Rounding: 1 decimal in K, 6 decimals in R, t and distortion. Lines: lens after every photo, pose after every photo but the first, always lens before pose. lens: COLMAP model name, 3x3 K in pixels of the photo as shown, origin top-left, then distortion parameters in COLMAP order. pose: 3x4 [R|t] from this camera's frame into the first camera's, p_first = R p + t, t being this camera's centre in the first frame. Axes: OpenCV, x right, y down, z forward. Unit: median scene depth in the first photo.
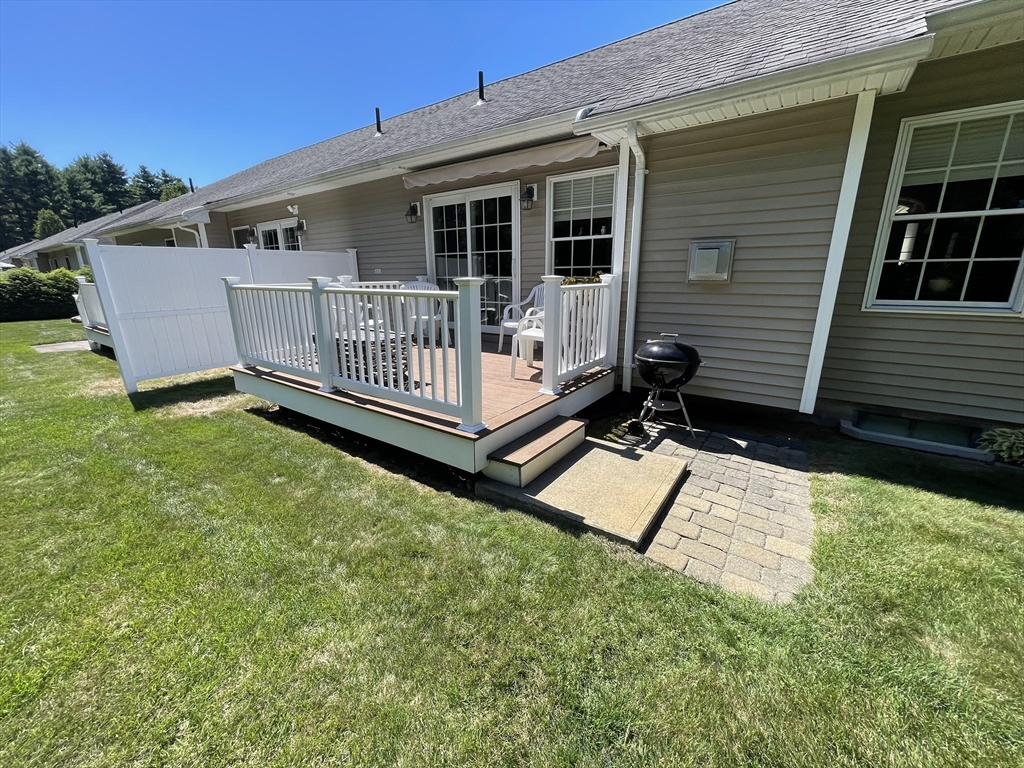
lens RADIAL K [[413.2, 0, 510.9], [0, 413.2, 385.2], [0, 0, 1]] dist [-0.001523, -0.000220]
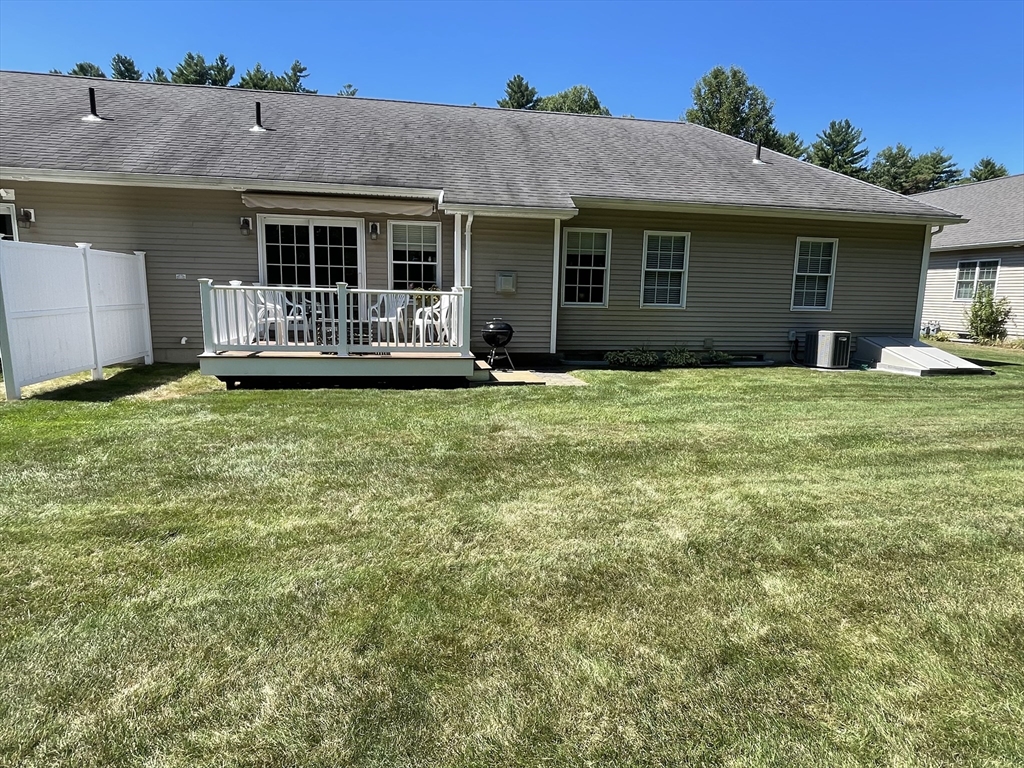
lens RADIAL K [[590.6, 0, 512.8], [0, 590.6, 385.5], [0, 0, 1]] dist [-0.001184, -0.000277]
pose [[0.689672, -0.087358, 0.718834, -1.004283], [0.162637, 0.986021, -0.036210, 0.188624], [-0.705622, 0.141882, 0.694238, -0.583173]]
